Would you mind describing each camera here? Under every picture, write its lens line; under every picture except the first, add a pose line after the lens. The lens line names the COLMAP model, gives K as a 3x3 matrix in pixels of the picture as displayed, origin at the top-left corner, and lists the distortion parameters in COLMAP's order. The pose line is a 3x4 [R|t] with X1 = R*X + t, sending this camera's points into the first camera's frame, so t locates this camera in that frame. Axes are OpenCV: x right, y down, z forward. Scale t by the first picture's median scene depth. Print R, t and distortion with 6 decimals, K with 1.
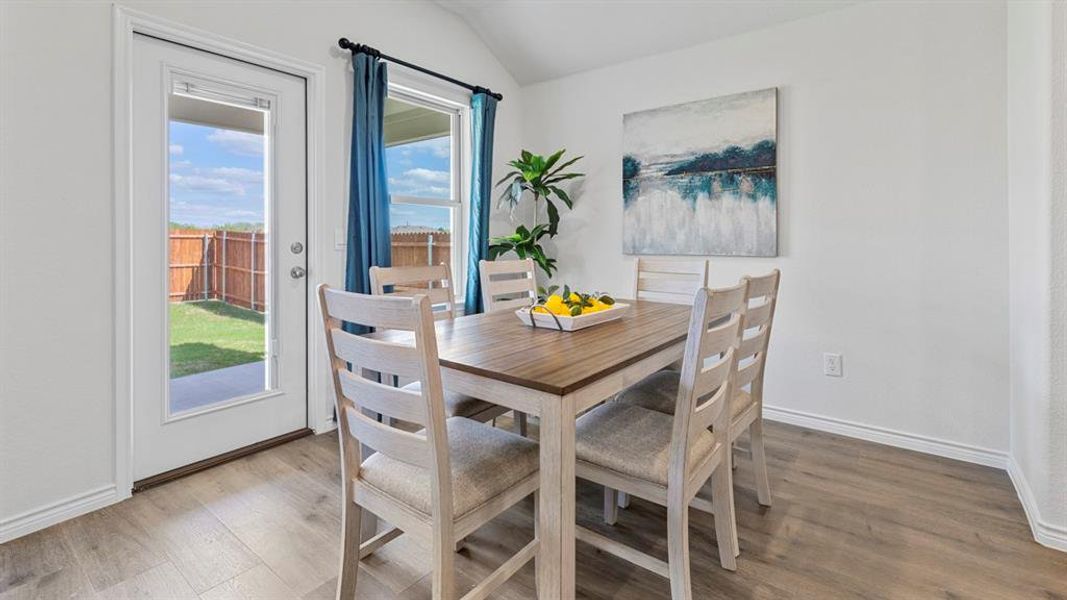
lens RADIAL K [[479.3, 0, 540.8], [0, 479.3, 232.7], [0, 0, 1]] dist [0.005141, 0.000470]
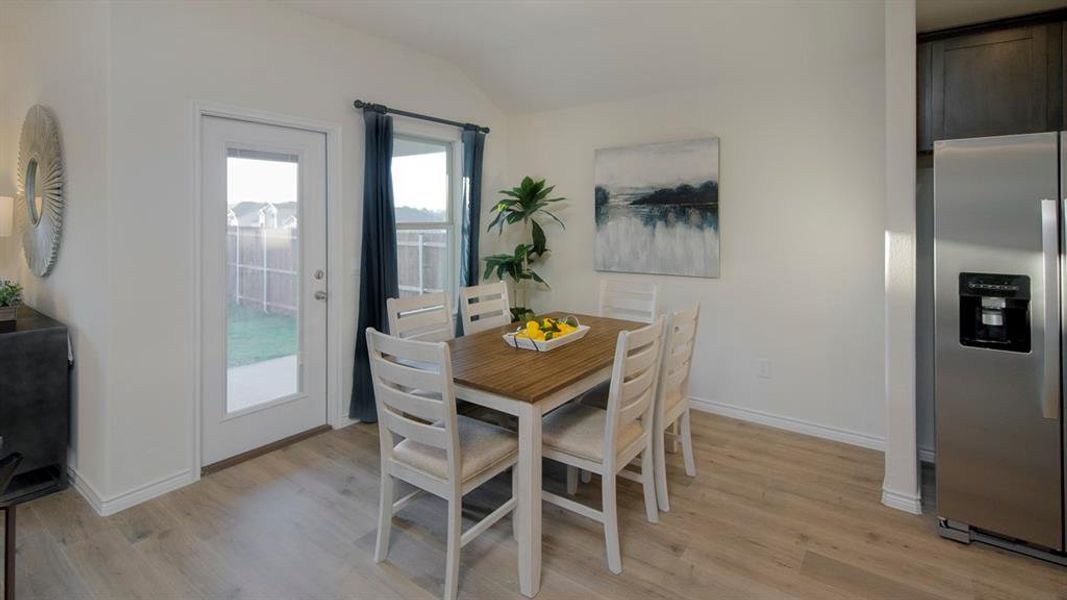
lens RADIAL K [[507.8, 0, 539.9], [0, 507.8, 218.9], [0, 0, 1]] dist [0.010589, -0.000868]
pose [[0.999778, -0.000113, 0.021048, 0.016244], [-0.000080, 0.999958, 0.009144, -0.106964], [-0.021048, -0.009144, 0.999737, -0.254228]]
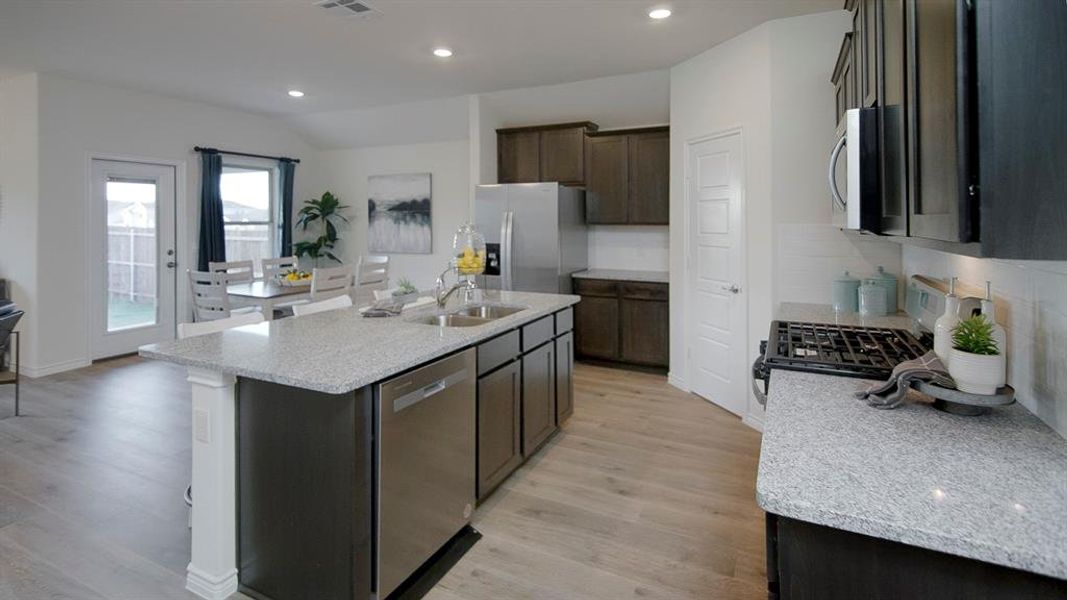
lens RADIAL K [[507.8, 0, 539.9], [0, 507.8, 218.9], [0, 0, 1]] dist [0.010589, -0.000868]
pose [[0.980037, 0.005529, 0.198738, 0.503273], [-0.006561, 0.999968, 0.004533, -0.111634], [-0.198706, -0.005747, 0.980042, -1.213889]]
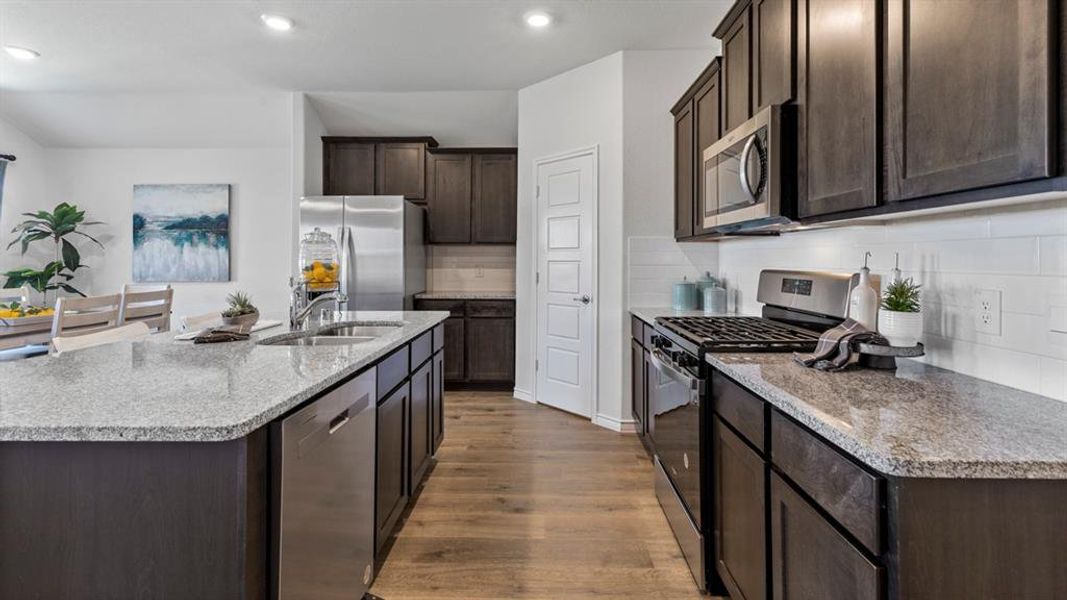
lens RADIAL K [[475.0, 0, 534.5], [0, 475.0, 253.1], [0, 0, 1]] dist [0.002510, 0.000648]
pose [[0.813471, 0.010129, 0.581518, 0.378418], [-0.006353, 0.999943, -0.008531, -0.043471], [-0.581571, 0.003246, 0.813489, -1.013129]]
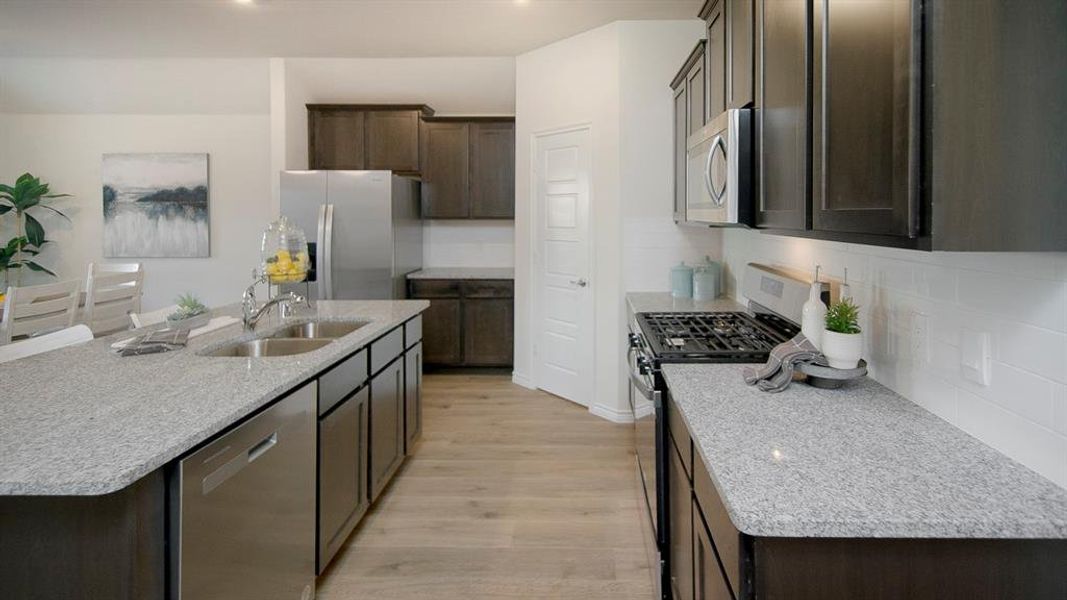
lens RADIAL K [[513.3, 0, 574.7], [0, 513.3, 218.3], [0, 0, 1]] dist [0.018010, -0.008700]
pose [[0.807657, -0.000154, 0.589653, 0.448492], [-0.008698, 0.999888, 0.012174, -0.111530], [-0.589589, -0.014961, 0.807565, -1.097542]]
